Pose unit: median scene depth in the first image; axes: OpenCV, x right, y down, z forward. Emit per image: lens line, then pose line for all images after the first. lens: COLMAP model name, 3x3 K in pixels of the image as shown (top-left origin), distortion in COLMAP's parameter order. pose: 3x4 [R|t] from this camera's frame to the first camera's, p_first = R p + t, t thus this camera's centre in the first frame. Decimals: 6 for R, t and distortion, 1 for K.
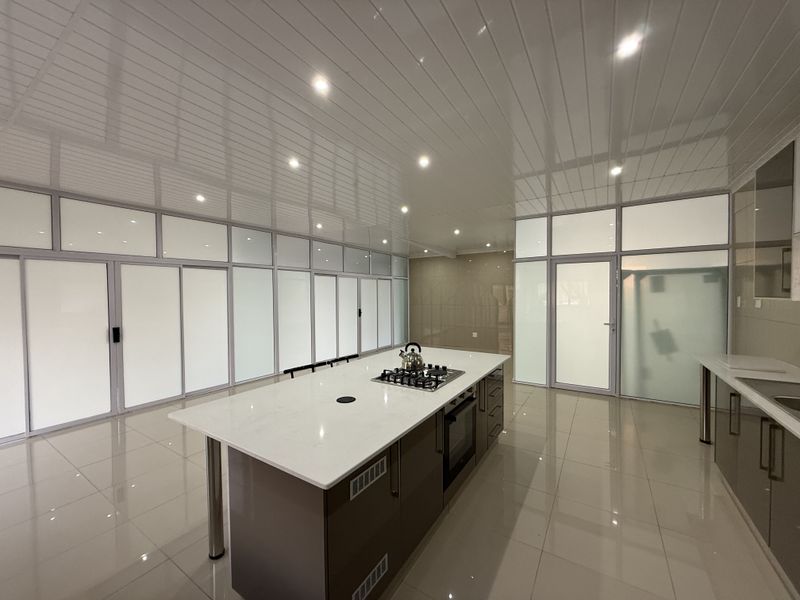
lens RADIAL K [[318.8, 0, 399.4], [0, 318.8, 303.7], [0, 0, 1]] dist [0.003929, 0.000184]
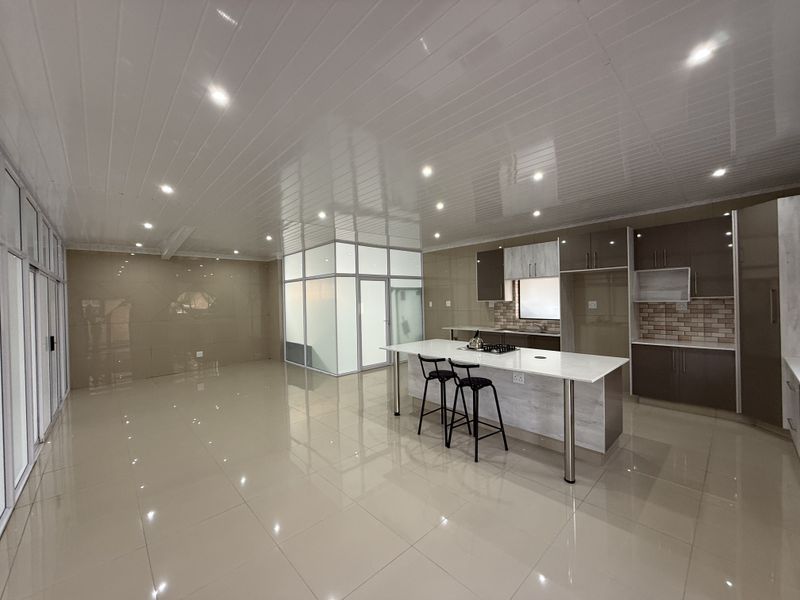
lens RADIAL K [[318.8, 0, 402.5], [0, 318.8, 299.8], [0, 0, 1]] dist [0.003929, 0.000184]
pose [[0.243818, -0.000219, 0.969821, -0.869663], [0.050603, 0.998641, -0.012497, -0.014461], [-0.968500, 0.052122, 0.243498, 0.539075]]
